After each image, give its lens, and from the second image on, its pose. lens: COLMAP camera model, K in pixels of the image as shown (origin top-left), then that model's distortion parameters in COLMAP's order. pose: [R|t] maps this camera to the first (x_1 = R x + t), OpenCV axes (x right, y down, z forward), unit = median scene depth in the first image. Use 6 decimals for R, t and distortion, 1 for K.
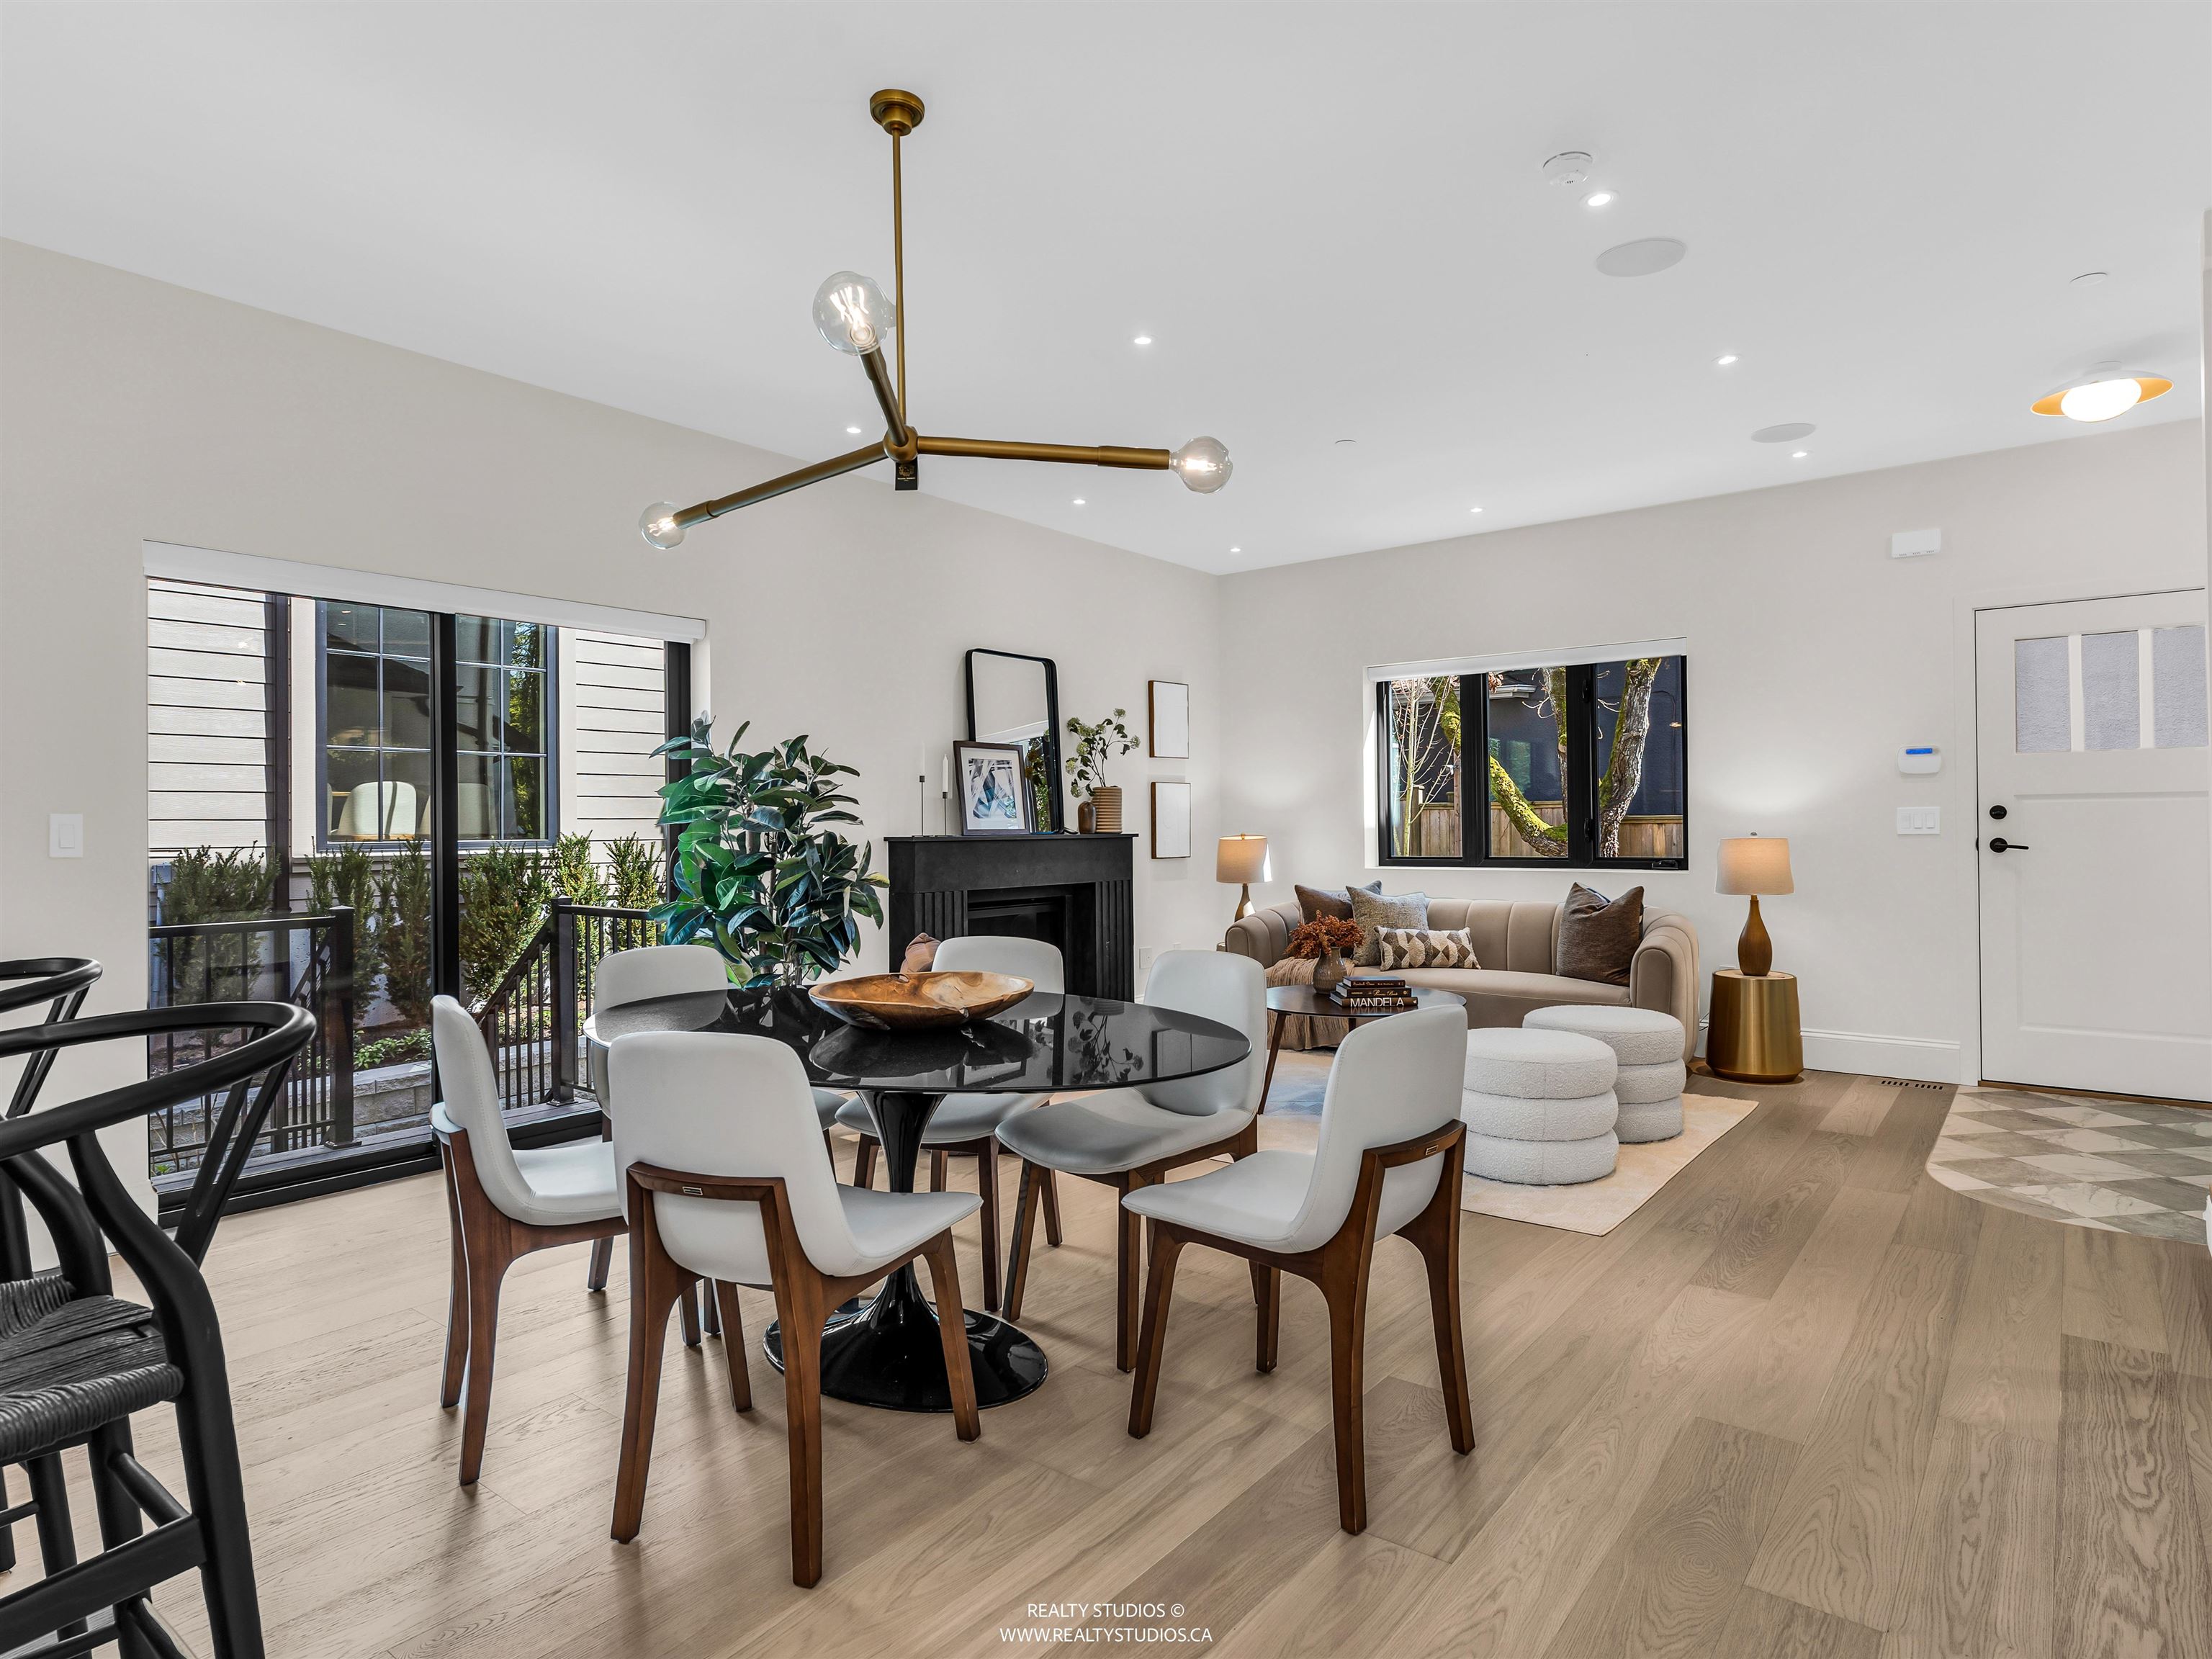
lens RADIAL K [[1214.2, 0, 1159.0], [0, 1214.2, 829.3], [0, 0, 1]] dist [0.000924, -0.000699]
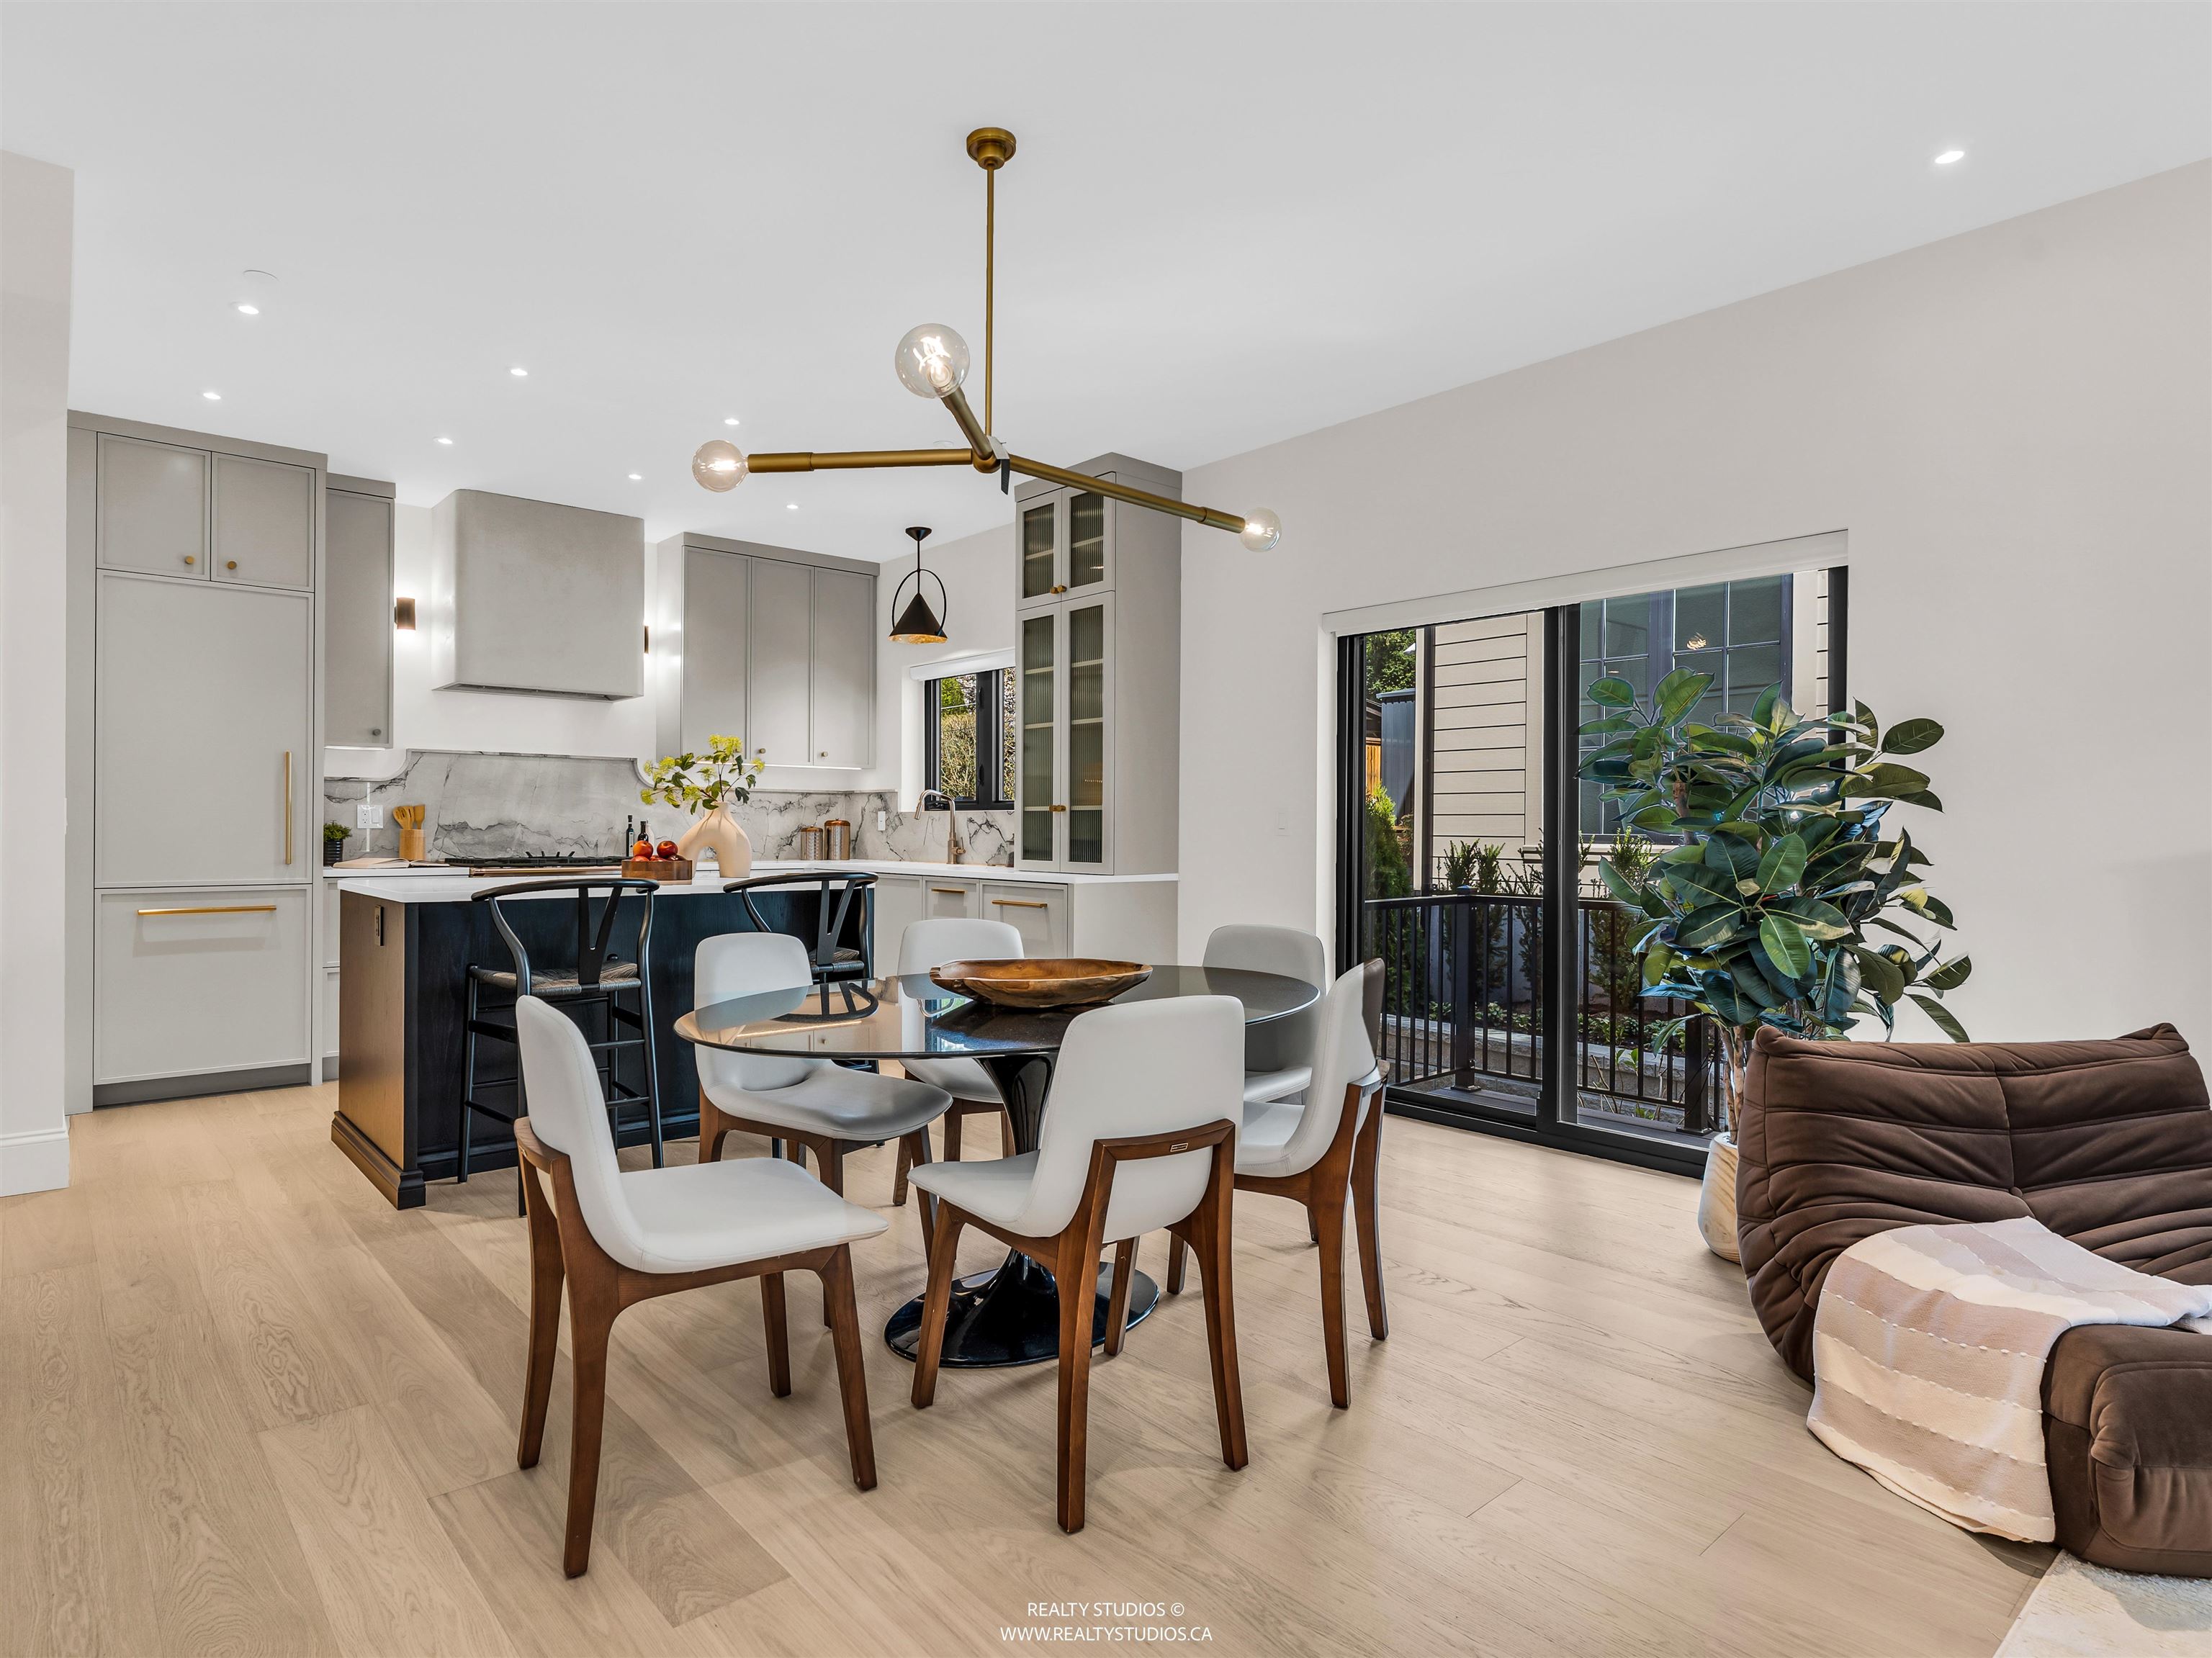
lens RADIAL K [[1209.5, 0, 976.2], [0, 1209.5, 827.6], [0, 0, 1]] dist [0.000484, 0.000504]
pose [[-0.252471, 0.005155, -0.967591, 0.356080], [-0.008254, 0.999938, 0.007481, 0.003302], [0.967569, 0.009875, -0.252412, 0.539892]]
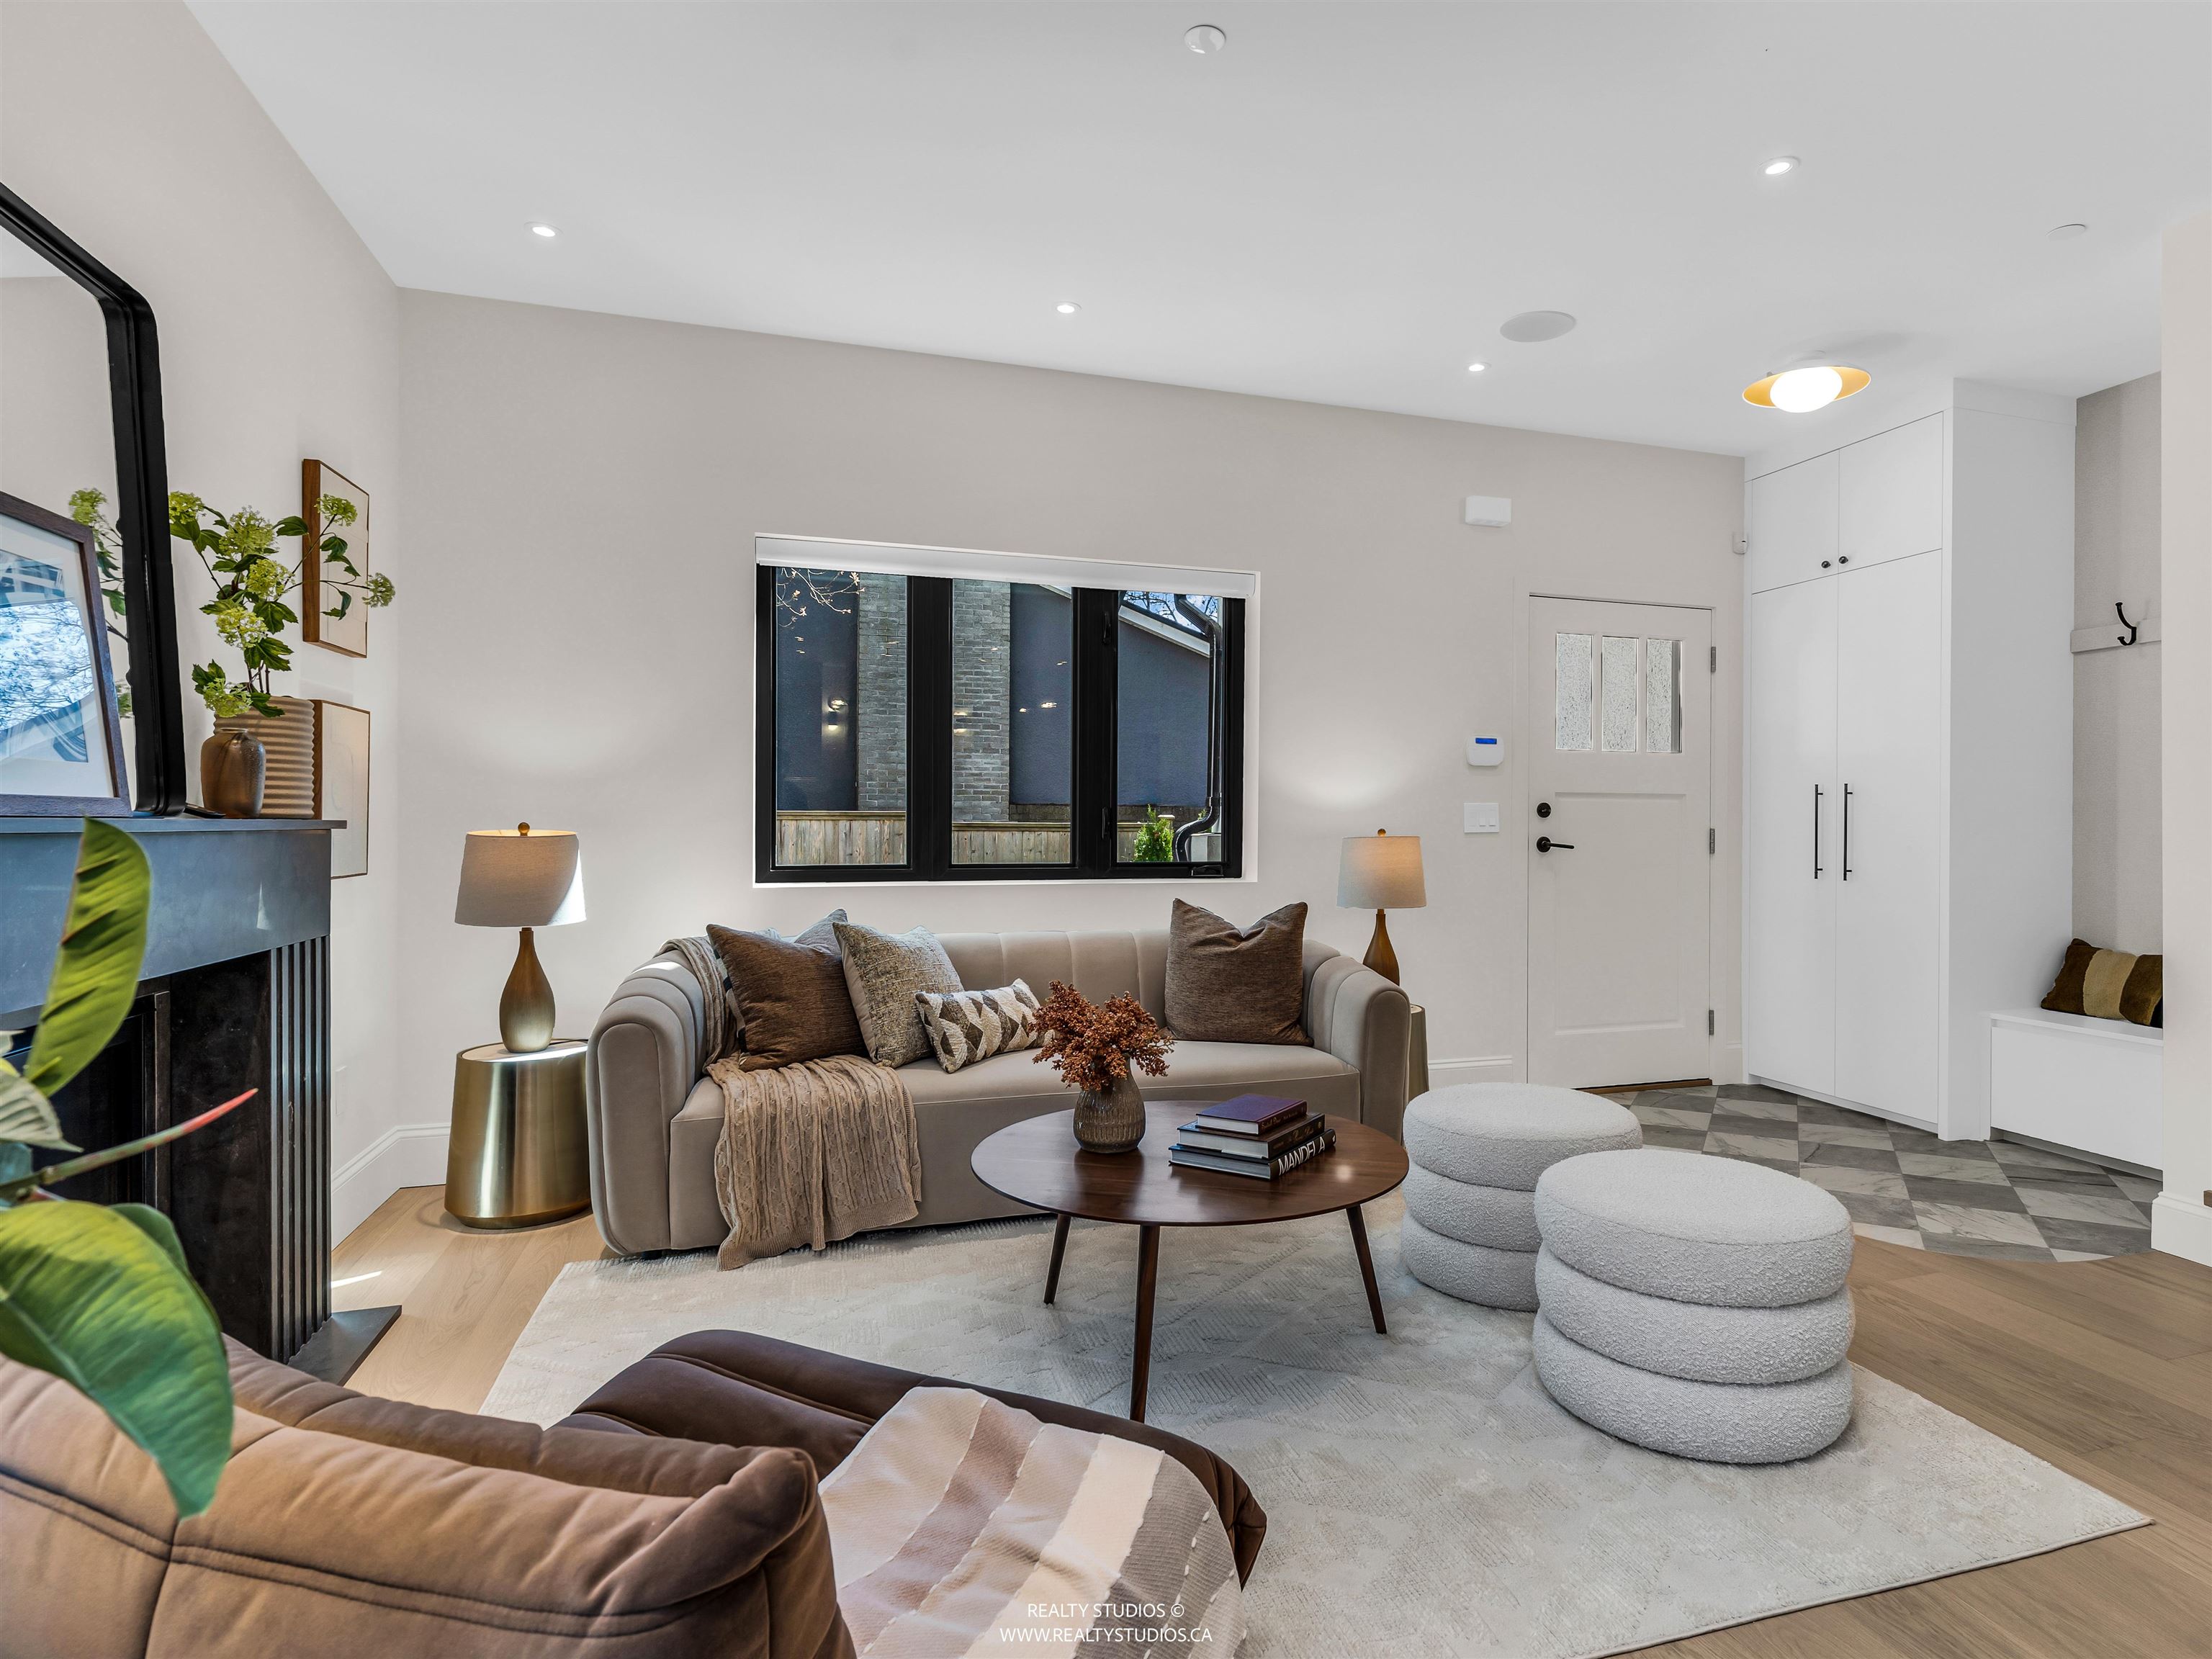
lens RADIAL K [[1200.7, 0, 1218.5], [0, 1200.7, 830.4], [0, 0, 1]] dist [-0.003663, 0.000857]
pose [[0.561351, 0.007703, 0.827542, -0.203831], [-0.008369, 0.999958, -0.003631, 0.006644], [-0.827536, -0.004887, 0.561392, 0.589260]]
